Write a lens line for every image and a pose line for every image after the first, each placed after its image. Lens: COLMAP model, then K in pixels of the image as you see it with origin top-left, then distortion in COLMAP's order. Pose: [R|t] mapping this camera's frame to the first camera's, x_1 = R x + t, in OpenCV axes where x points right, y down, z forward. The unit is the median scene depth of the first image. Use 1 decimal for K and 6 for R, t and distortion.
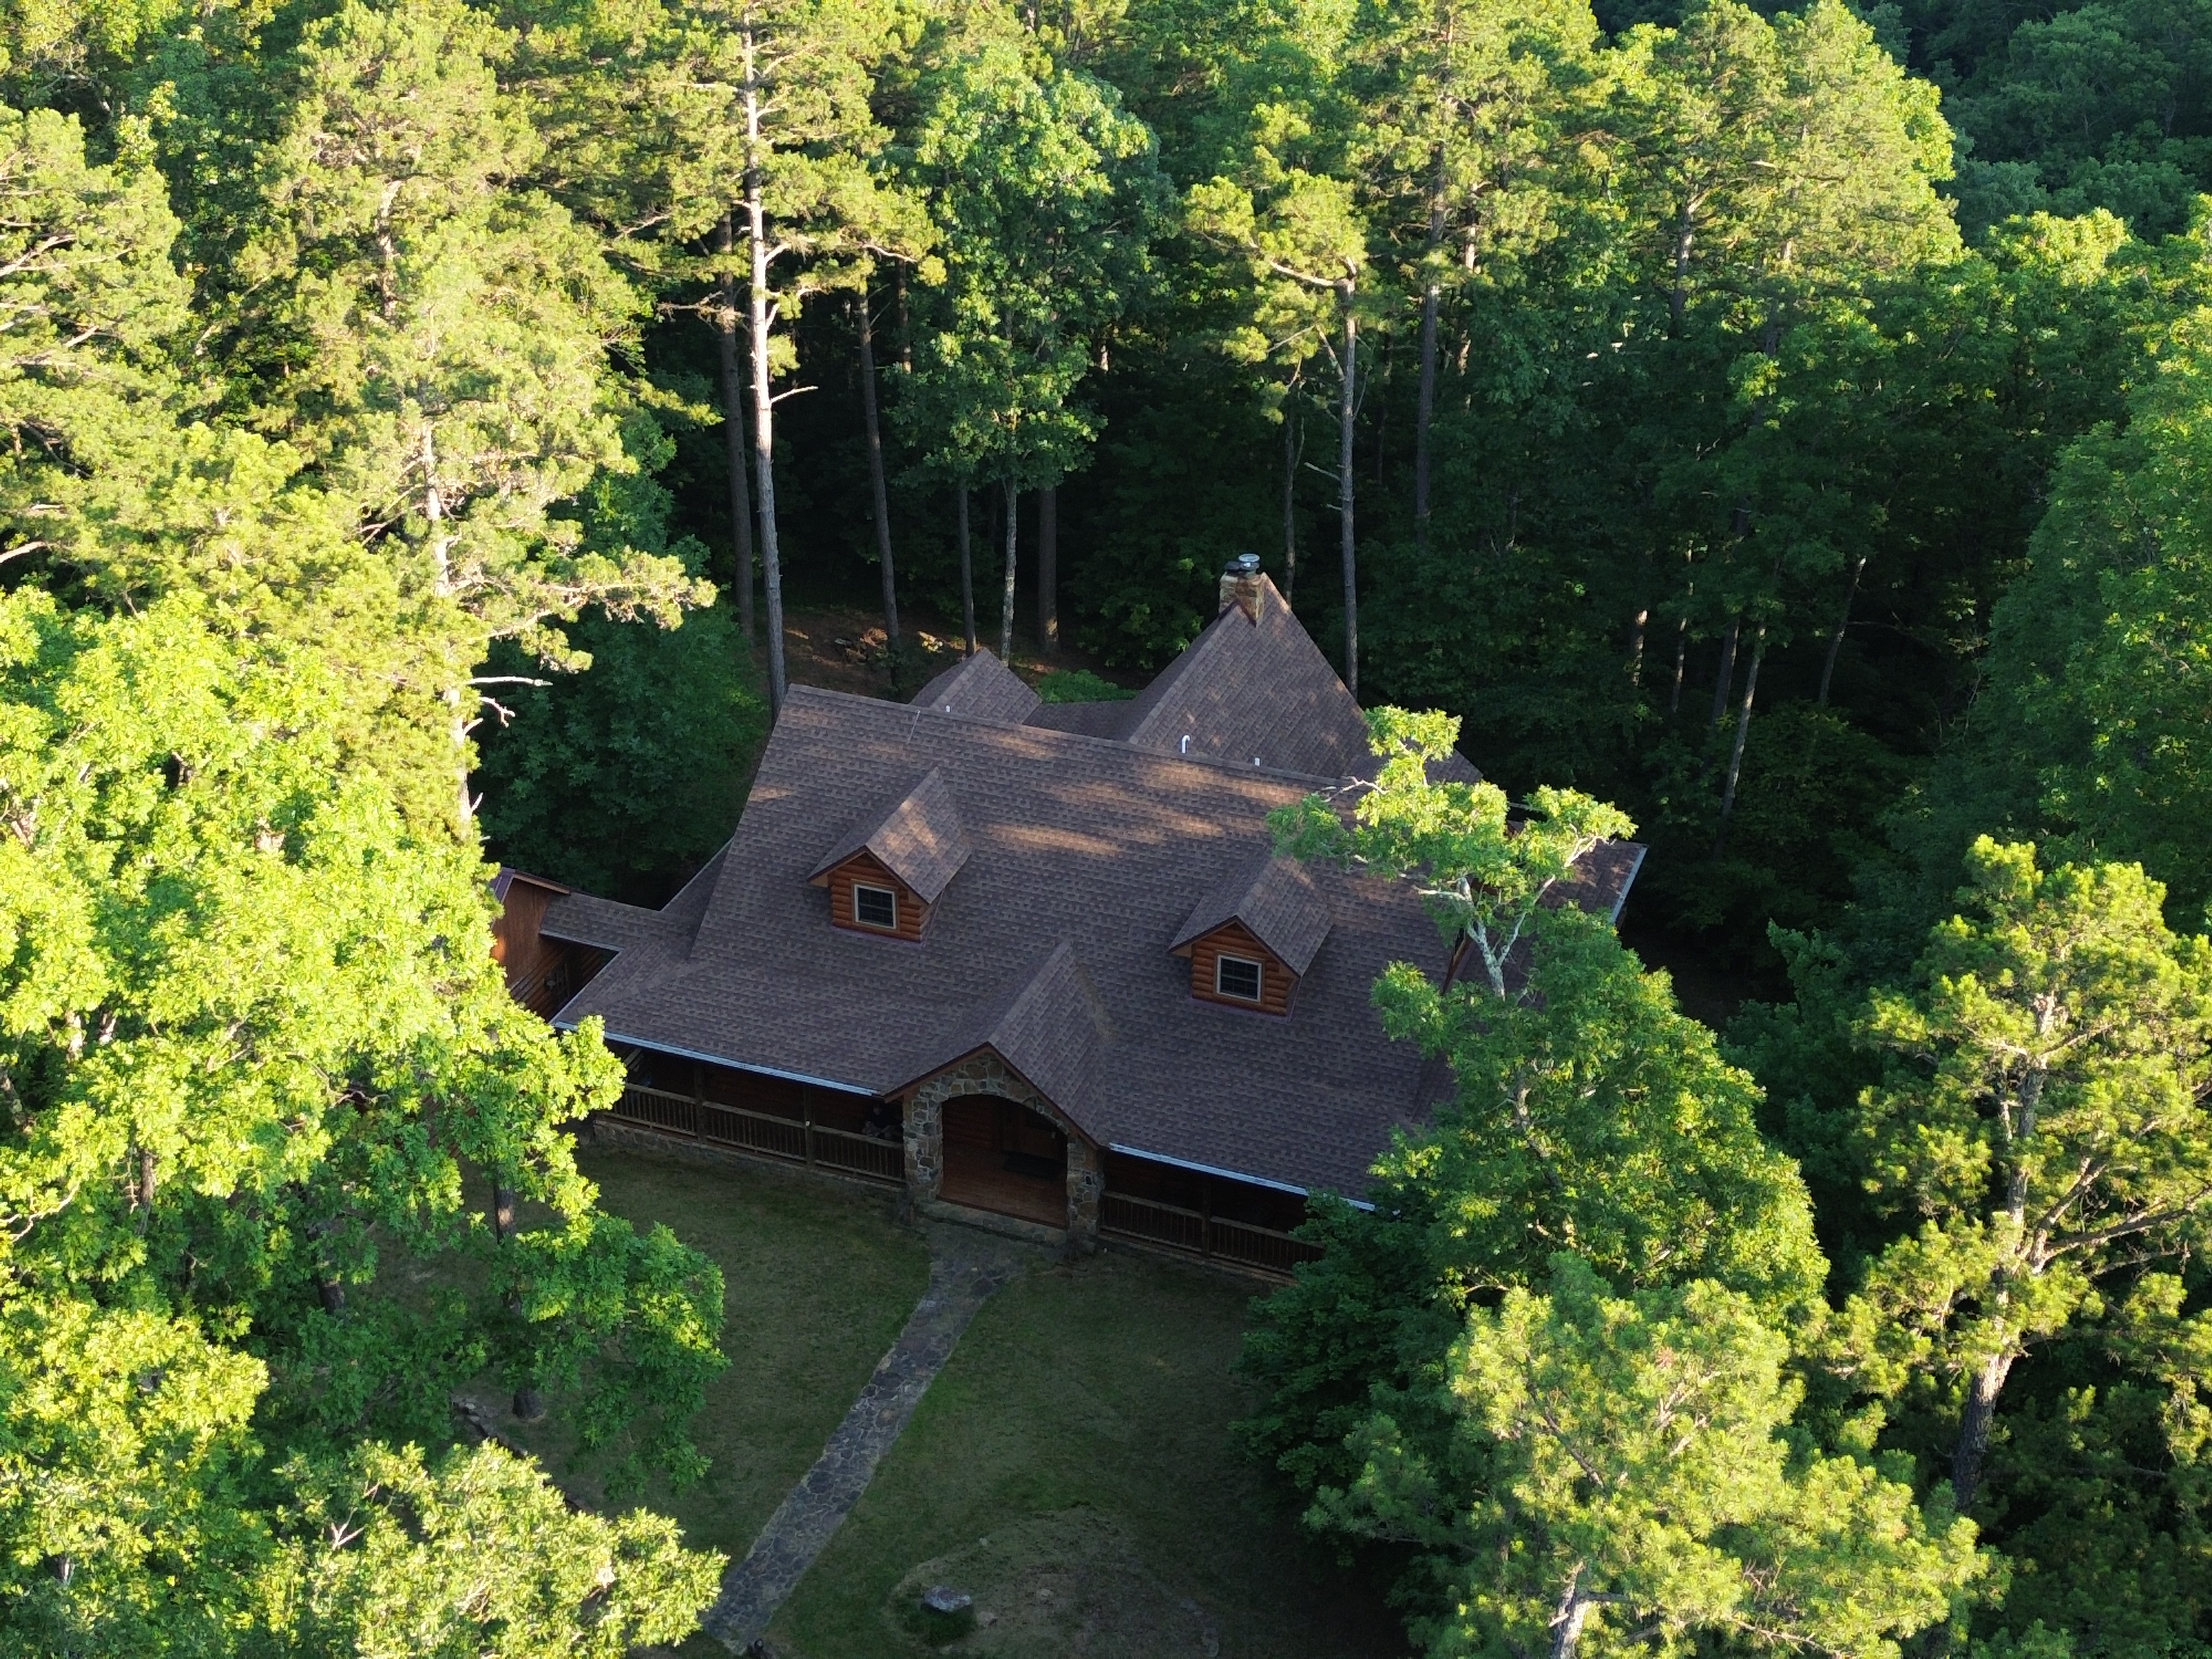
lens RADIAL K [[3083.0, 0, 1111.0], [0, 3083.0, 796.7], [0, 0, 1]] dist [0.205865, -0.619650]
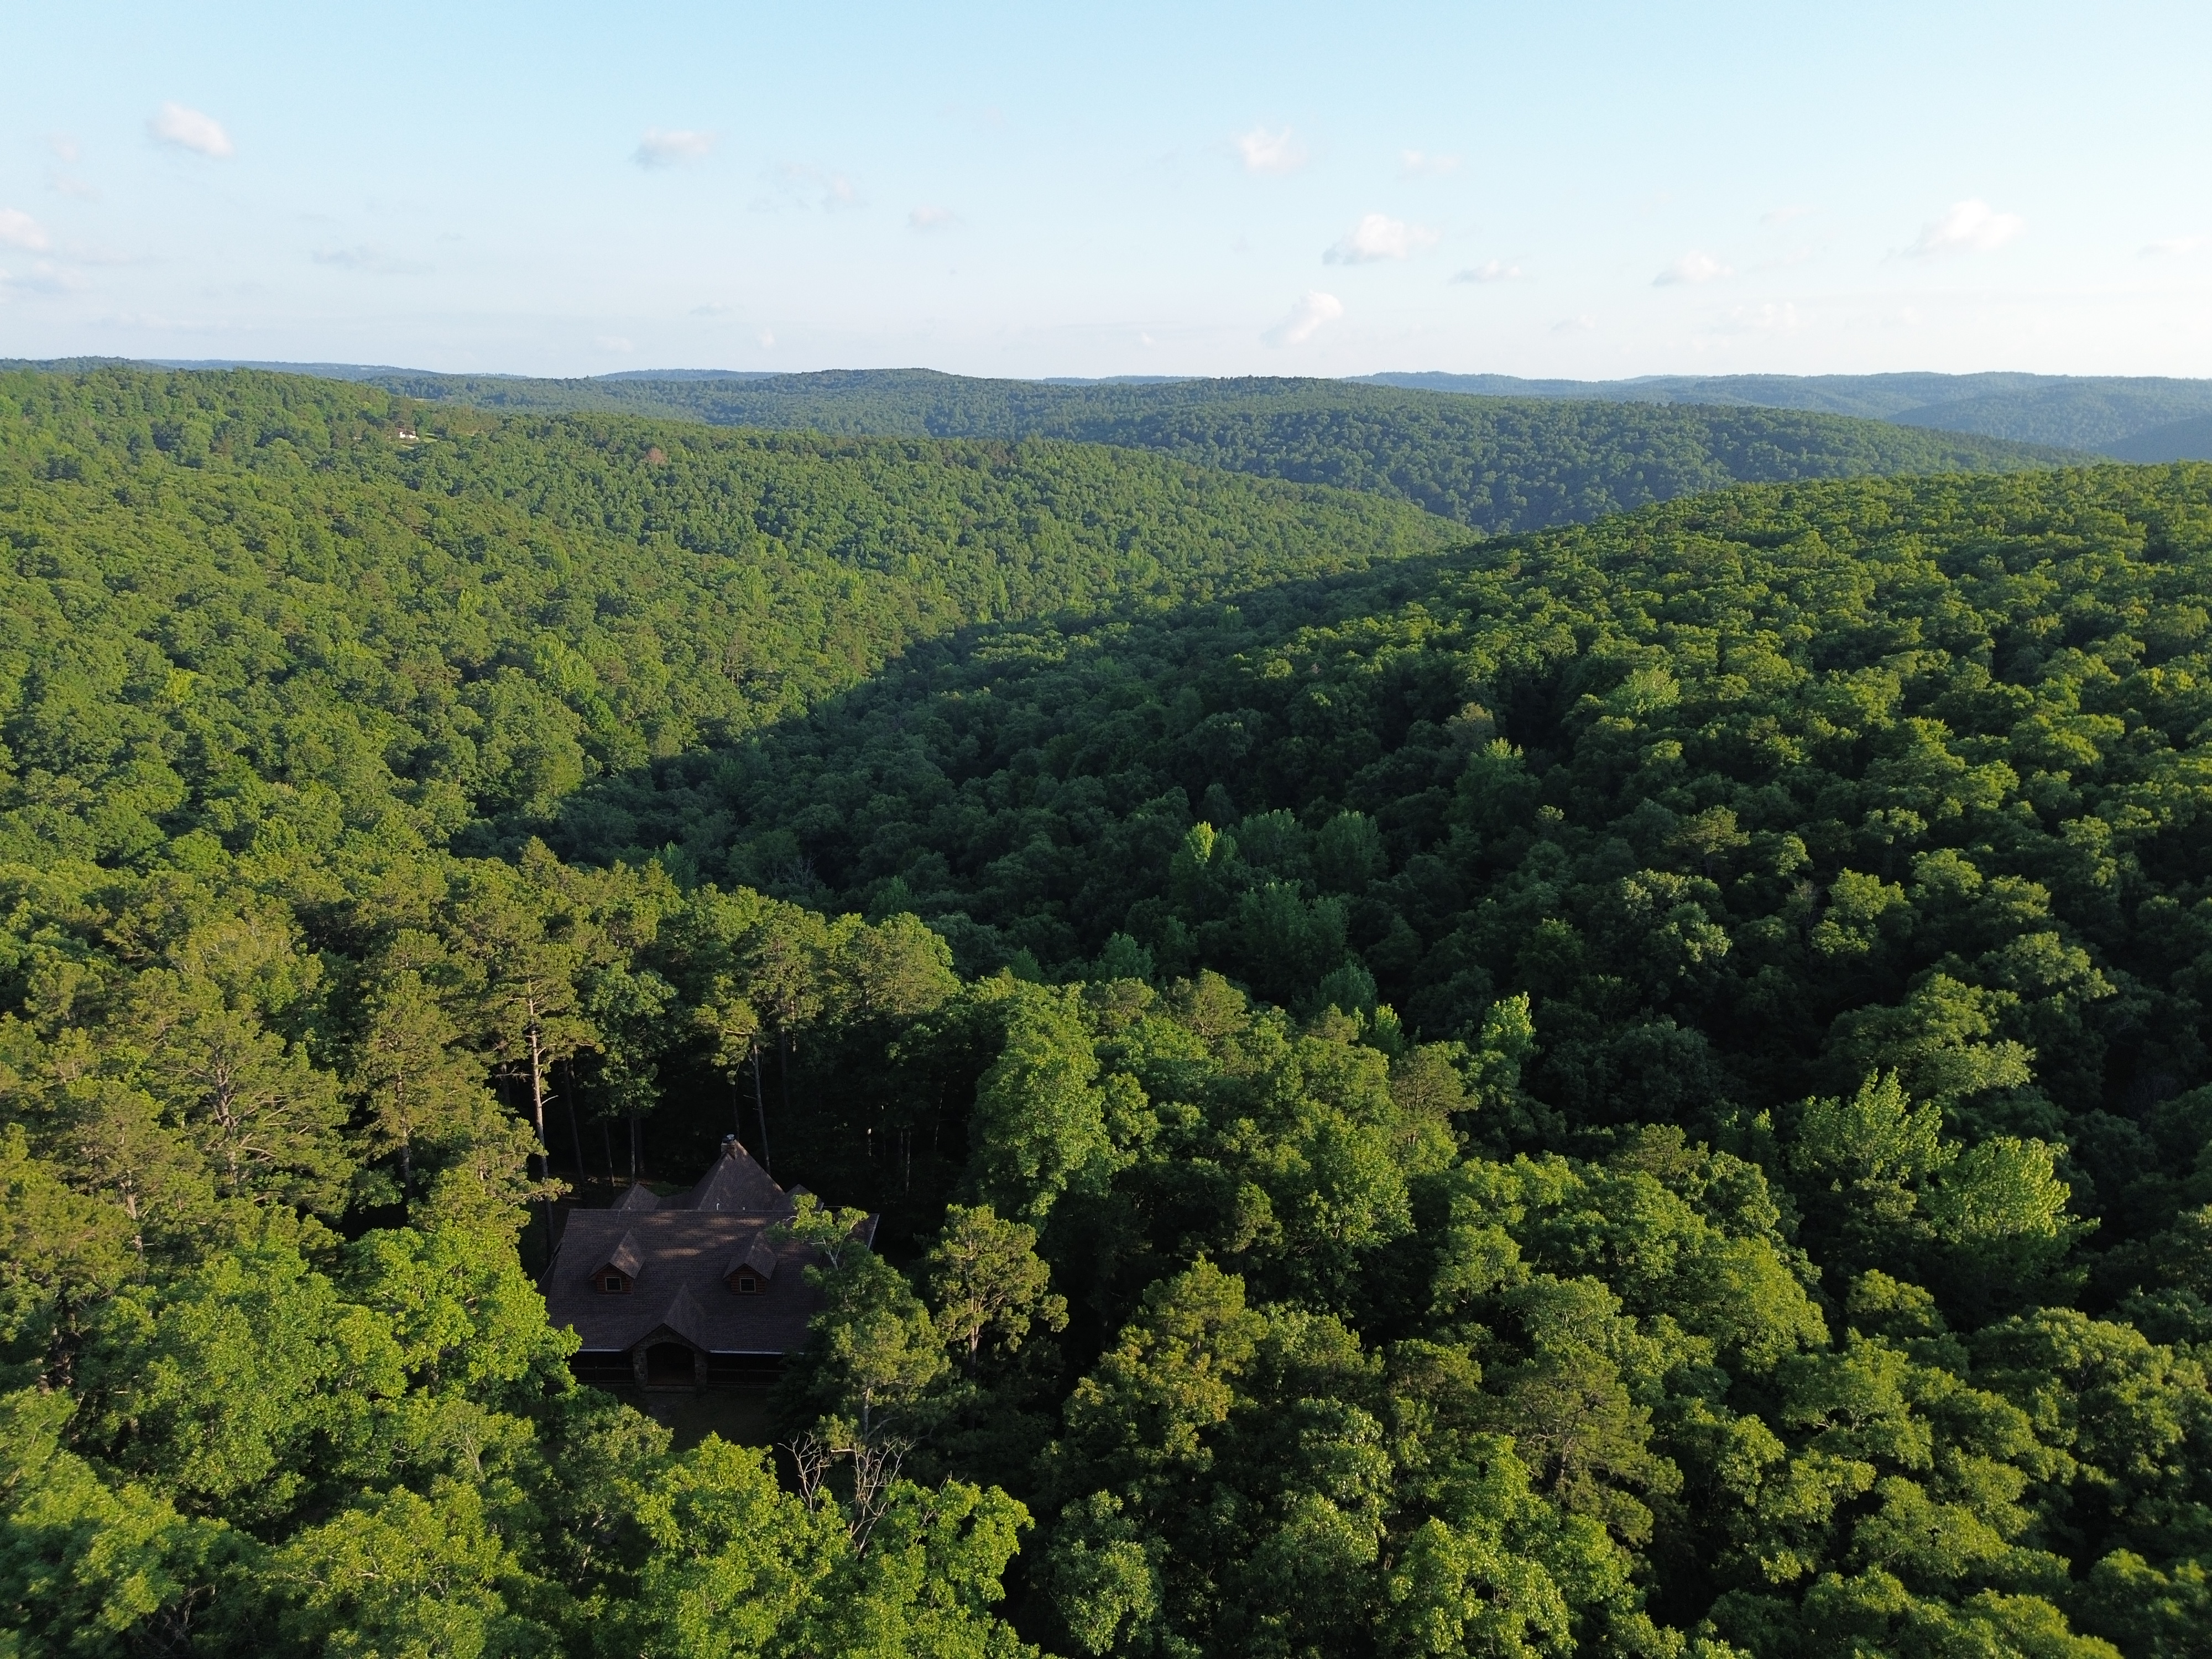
lens RADIAL K [[1551.0, 0, 1096.8], [0, 1551.0, 828.7], [0, 0, 1]] dist [0.068303, -0.074412]
pose [[0.944191, -0.091787, 0.316352, -0.076402], [0.159684, 0.967541, -0.195872, -0.017557], [-0.288104, 0.235457, 0.928200, -0.589311]]
